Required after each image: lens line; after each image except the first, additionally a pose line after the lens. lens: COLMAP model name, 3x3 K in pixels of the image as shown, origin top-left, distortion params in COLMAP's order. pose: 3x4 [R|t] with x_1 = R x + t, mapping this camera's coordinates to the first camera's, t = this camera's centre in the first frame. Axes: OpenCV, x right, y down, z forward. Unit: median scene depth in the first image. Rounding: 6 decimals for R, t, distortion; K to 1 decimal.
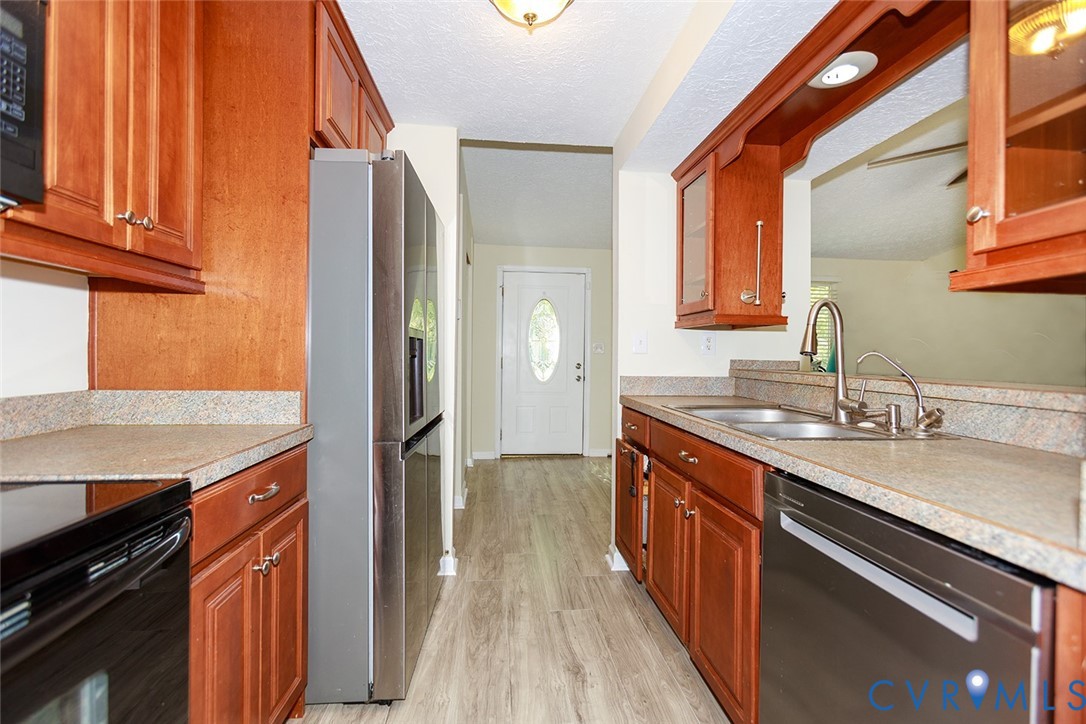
lens RADIAL K [[497.1, 0, 546.5], [0, 497.1, 340.7], [0, 0, 1]] dist [0.001832, 0.001269]
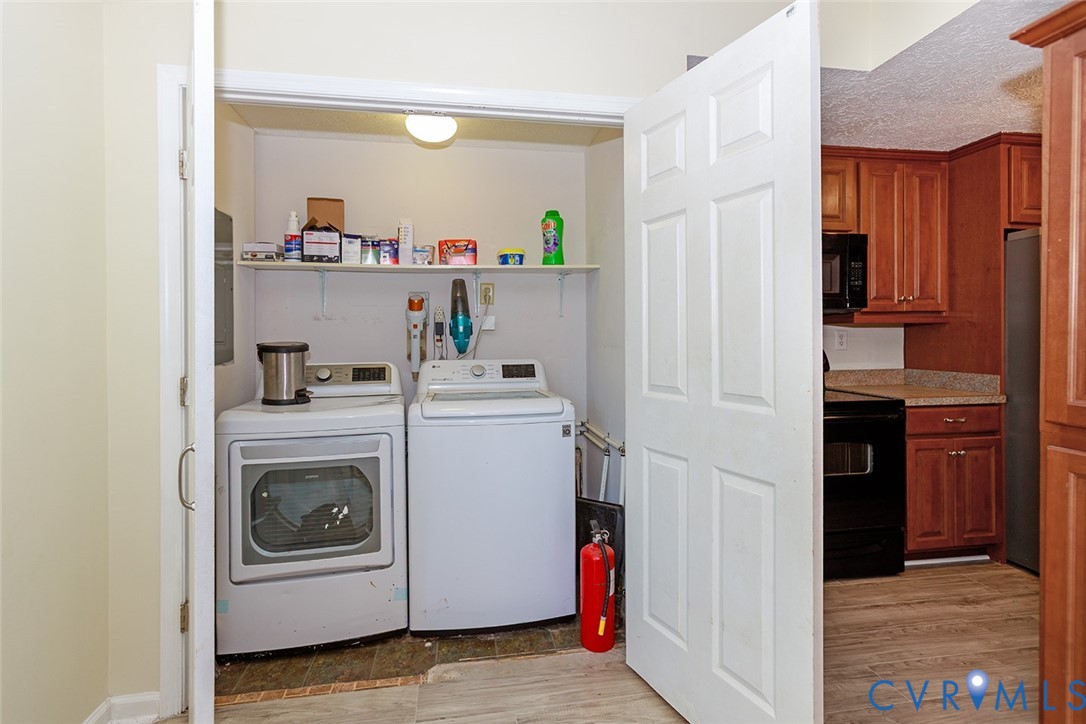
lens RADIAL K [[544.0, 0, 544.0], [0, 544.0, 372.3], [0, 0, 1]] dist [-0.002550, 0.000017]
pose [[0.093337, 0.058173, -0.993934, 1.293904], [0.033516, 0.997542, 0.061531, -0.083627], [0.995070, -0.039056, 0.091158, -0.789367]]
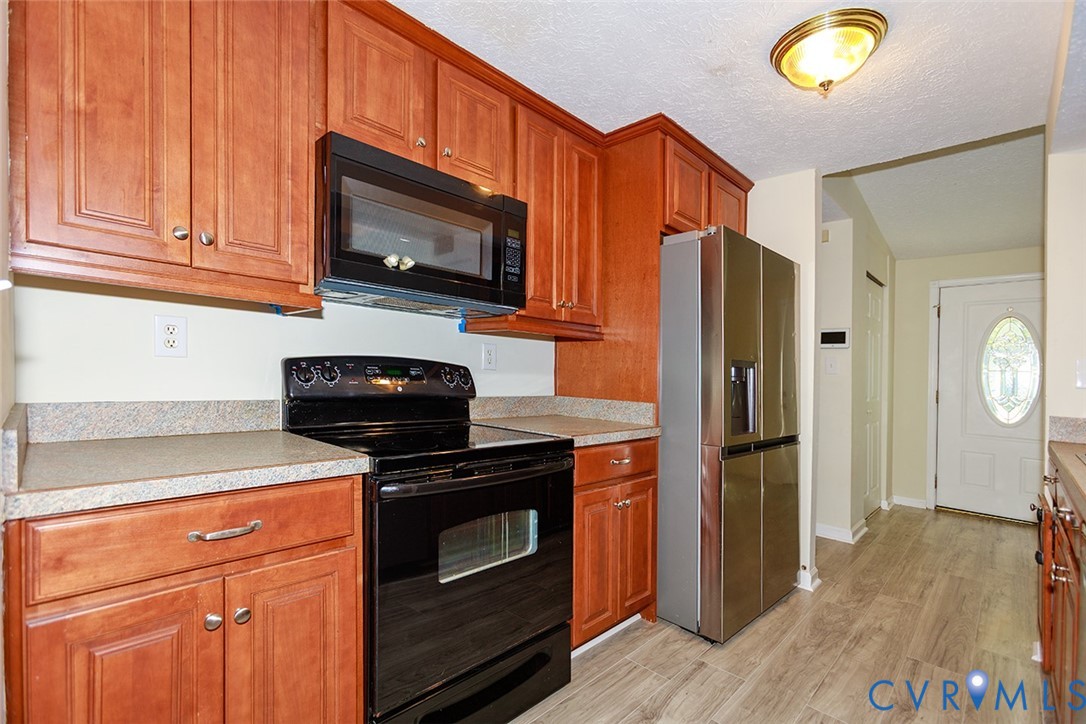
lens RADIAL K [[482.1, 0, 529.9], [0, 482.1, 372.4], [0, 0, 1]] dist [-0.000219, 0.000188]
pose [[0.646246, 0.010281, -0.763060, 0.373445], [-0.005417, 0.999946, 0.008884, -0.001510], [0.763110, -0.001608, 0.646267, -0.218736]]
